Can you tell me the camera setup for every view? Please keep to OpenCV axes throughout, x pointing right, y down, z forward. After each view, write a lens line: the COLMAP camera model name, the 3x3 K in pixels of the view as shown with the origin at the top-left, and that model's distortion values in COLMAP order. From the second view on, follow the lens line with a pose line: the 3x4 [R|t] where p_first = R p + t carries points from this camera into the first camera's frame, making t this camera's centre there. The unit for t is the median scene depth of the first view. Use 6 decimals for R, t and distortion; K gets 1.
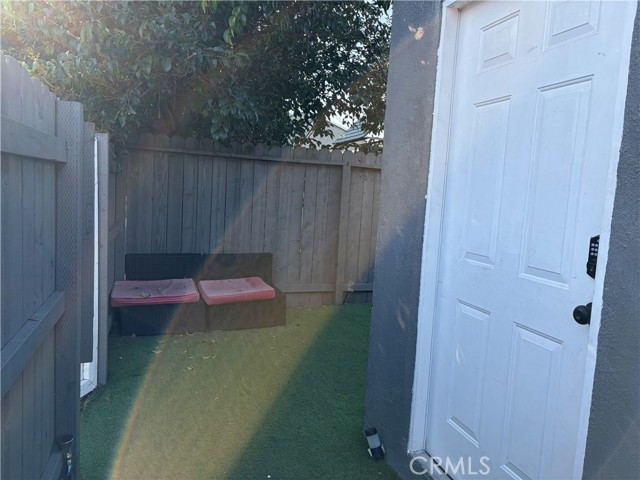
lens RADIAL K [[485.8, 0, 320.0], [0, 485.8, 240.0], [0, 0, 1]] dist [0.000294, 0.000030]
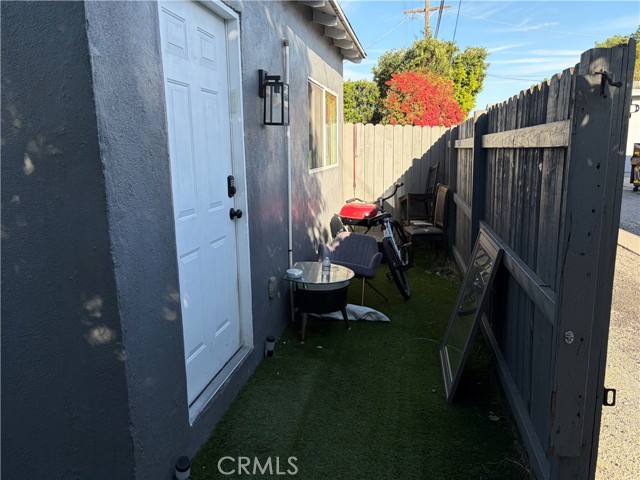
lens RADIAL K [[485.8, 0, 320.0], [0, 485.8, 240.0], [0, 0, 1]] dist [0.000294, 0.000030]
pose [[-0.877910, -0.126744, 0.461747, -0.655281], [0.019243, 0.954214, 0.298506, -0.310730], [-0.478439, 0.270946, -0.835275, 2.275344]]
